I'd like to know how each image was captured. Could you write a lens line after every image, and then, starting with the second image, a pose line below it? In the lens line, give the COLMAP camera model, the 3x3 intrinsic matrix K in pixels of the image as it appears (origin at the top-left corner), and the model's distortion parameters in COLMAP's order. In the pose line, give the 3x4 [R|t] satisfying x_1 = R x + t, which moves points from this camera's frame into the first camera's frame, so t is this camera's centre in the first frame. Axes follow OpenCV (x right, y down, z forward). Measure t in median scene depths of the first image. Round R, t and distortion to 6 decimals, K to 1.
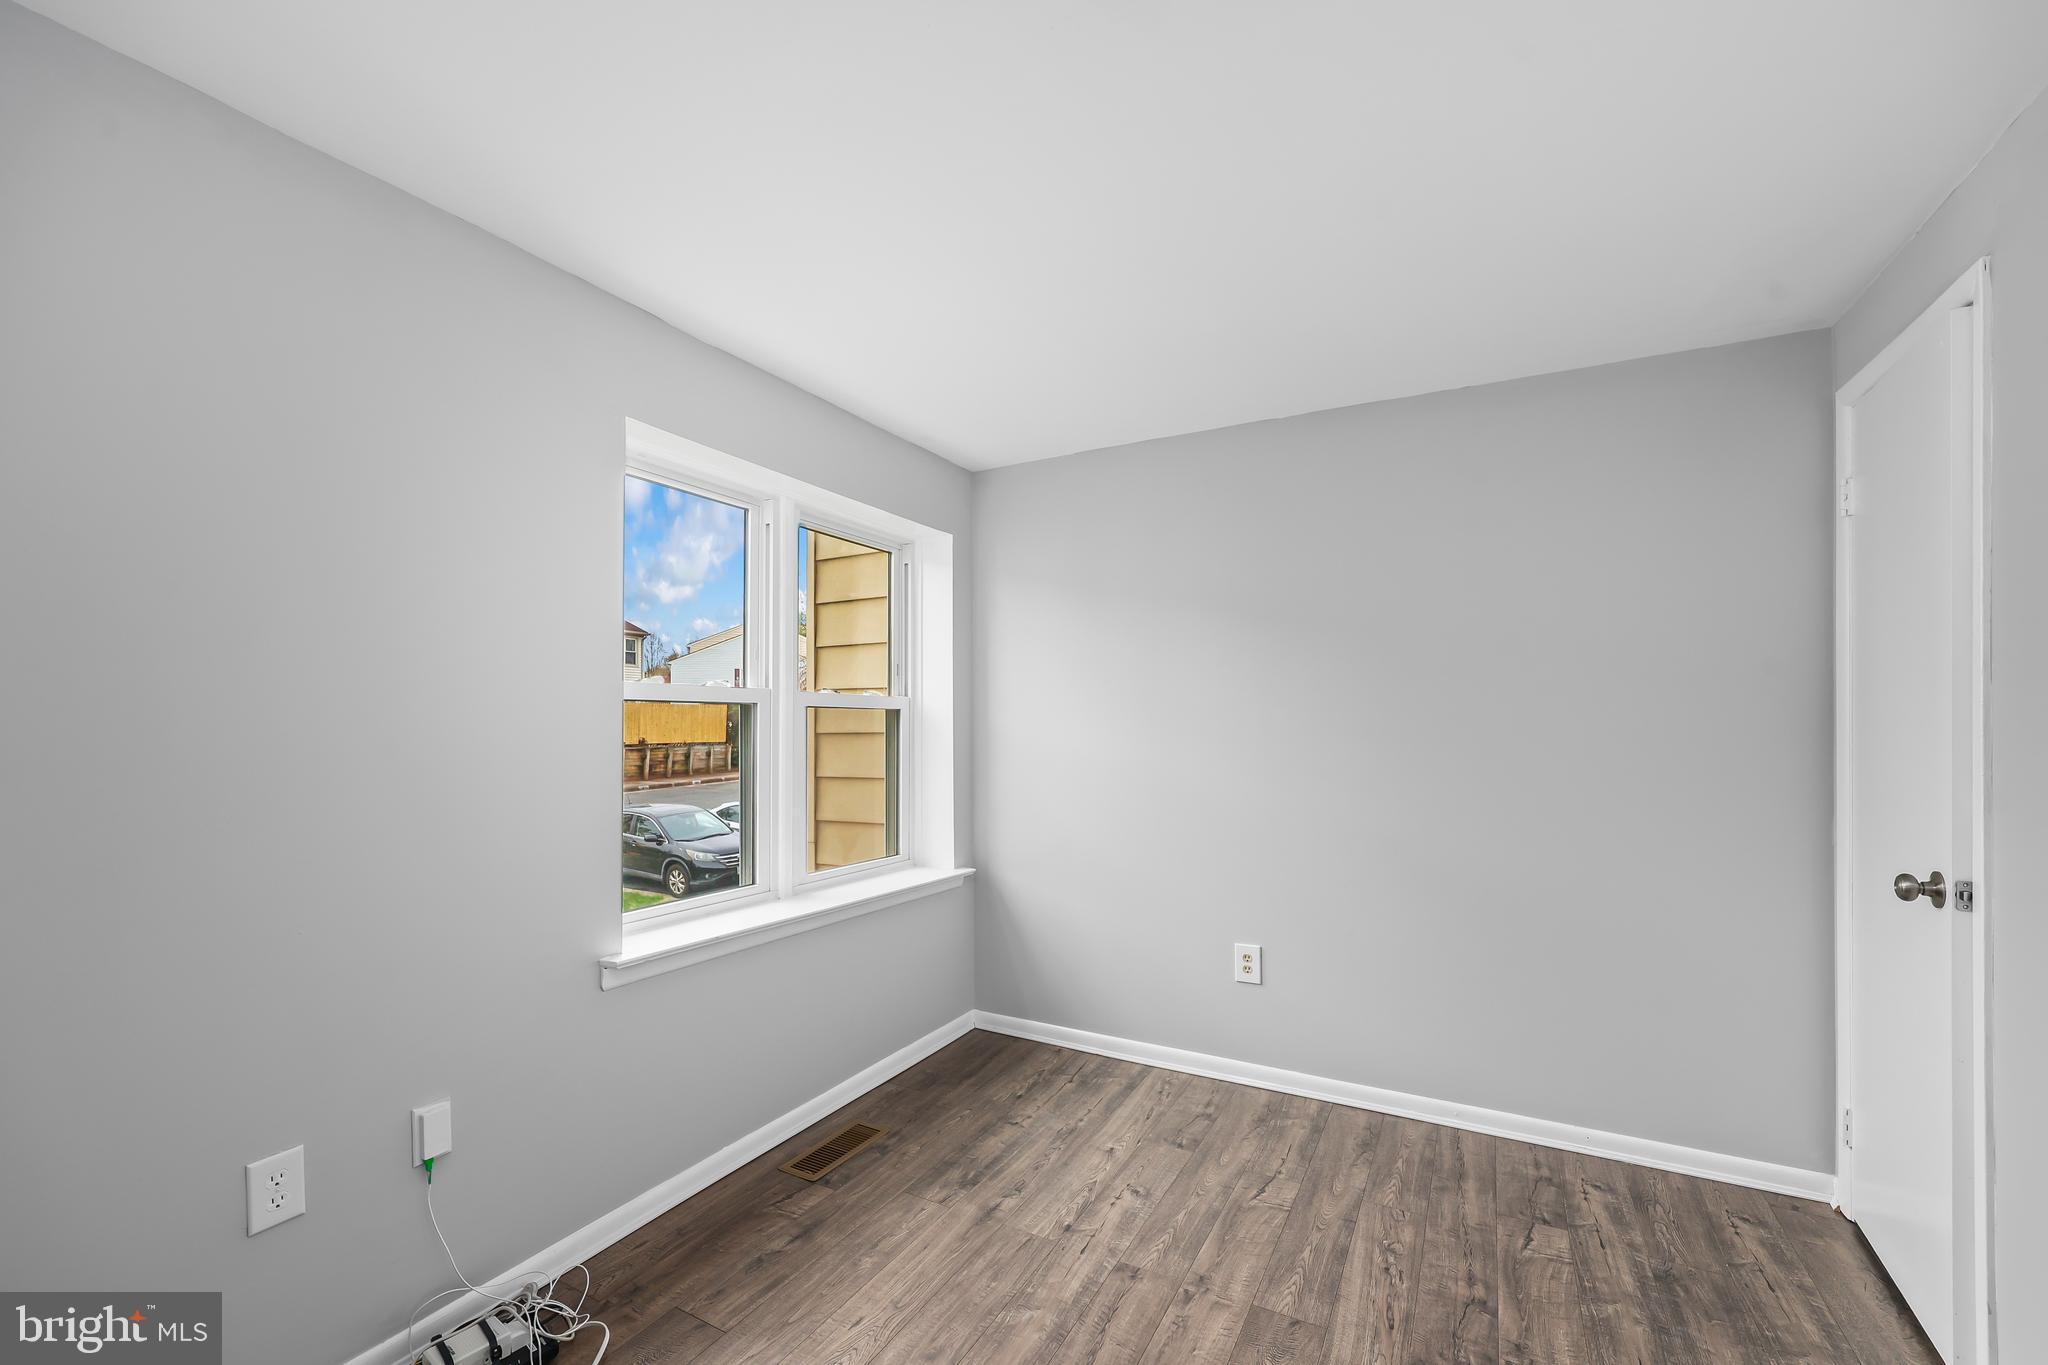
lens RADIAL K [[856.2, 0, 1057.7], [0, 856.2, 720.0], [0, 0, 1]] dist [0.000868, -0.000002]
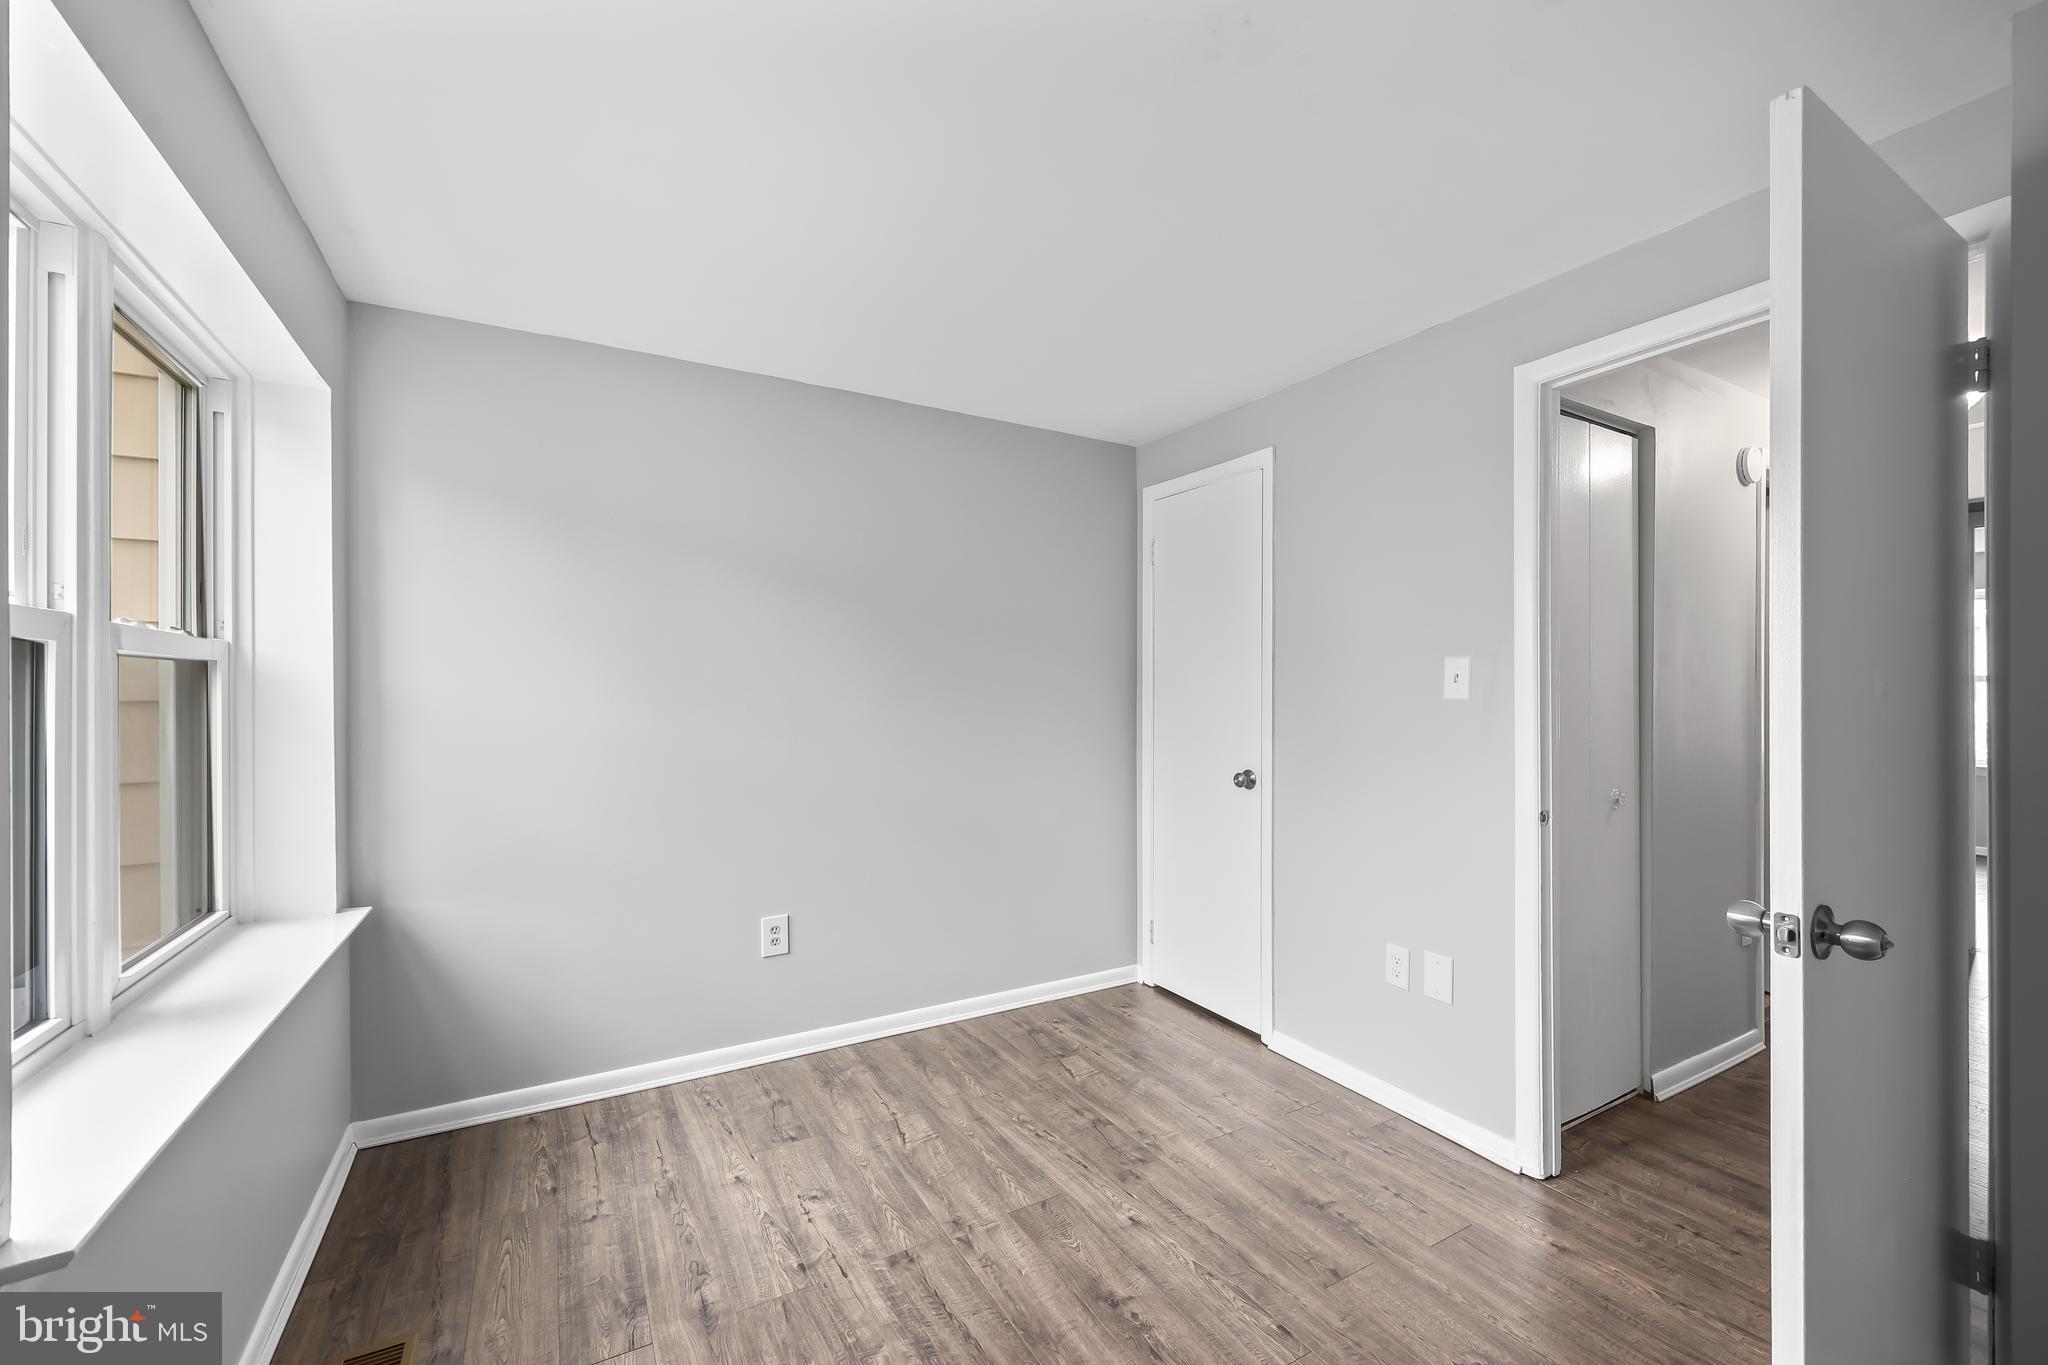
lens RADIAL K [[827.2, 0, 1030.6], [0, 827.2, 684.9], [0, 0, 1]] dist [0.002538, 0.000252]
pose [[0.522487, 0.006428, 0.852623, -0.542573], [-0.008749, 0.999959, -0.002177, -0.000133], [-0.852603, -0.006322, 0.522522, 0.335996]]
